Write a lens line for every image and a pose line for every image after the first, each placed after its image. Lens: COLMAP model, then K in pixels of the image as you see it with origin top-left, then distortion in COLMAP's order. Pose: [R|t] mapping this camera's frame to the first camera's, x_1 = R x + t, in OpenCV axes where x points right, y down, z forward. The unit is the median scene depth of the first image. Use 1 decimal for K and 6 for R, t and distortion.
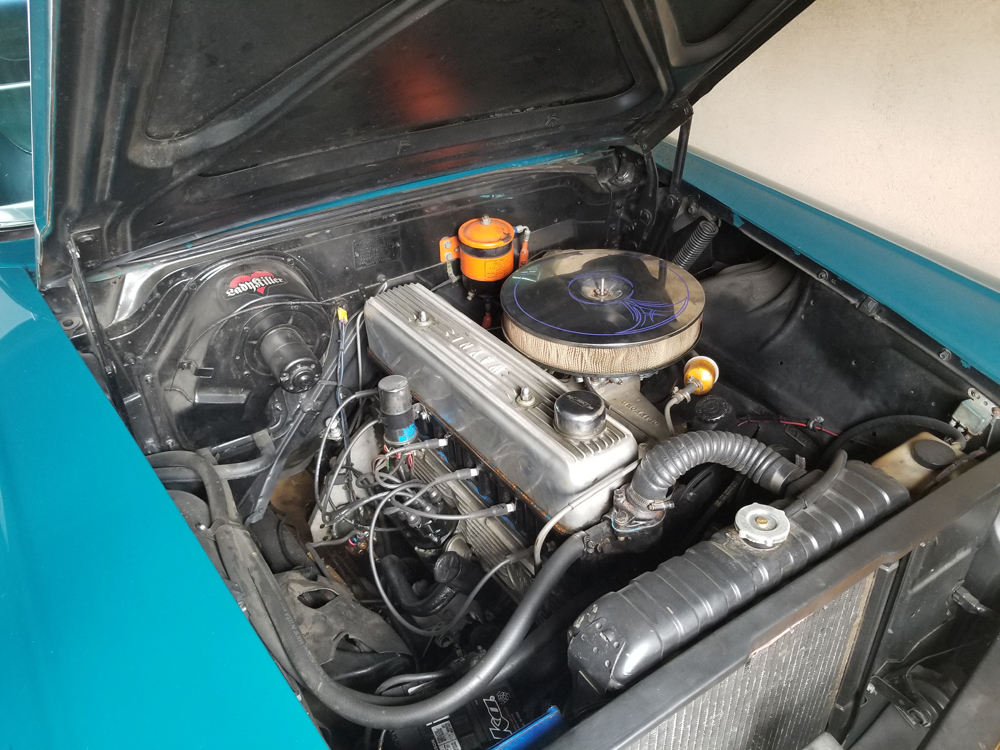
lens RADIAL K [[762.2, 0, 500.0], [0, 762.2, 375.0], [0, 0, 1]] dist [0.050246, -0.108158]
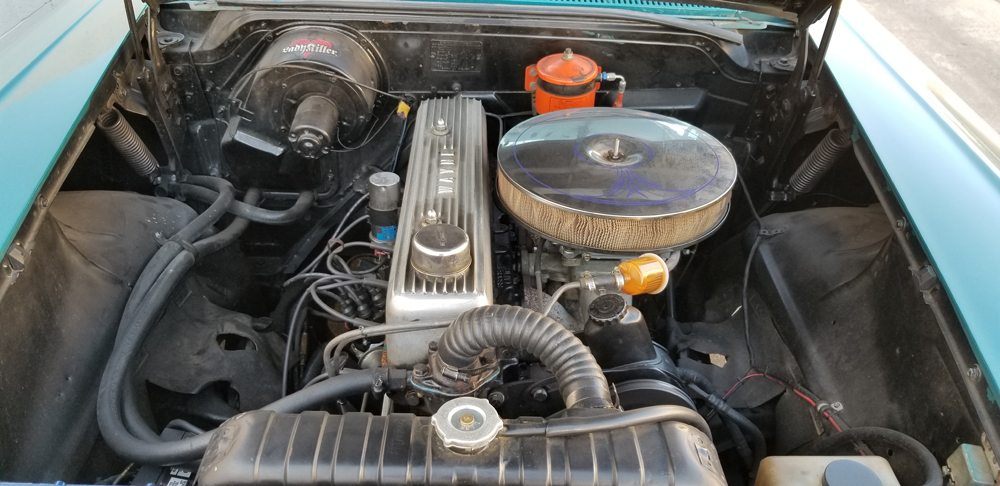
lens RADIAL K [[760.3, 0, 470.0], [0, 760.3, 229.3], [0, 0, 1]] dist [0.079714, -0.147919]
pose [[0.840011, 0.339338, -0.423356, 0.391425], [-0.342808, 0.936745, 0.070652, -0.035795], [0.420552, 0.085781, 0.903204, 0.159662]]
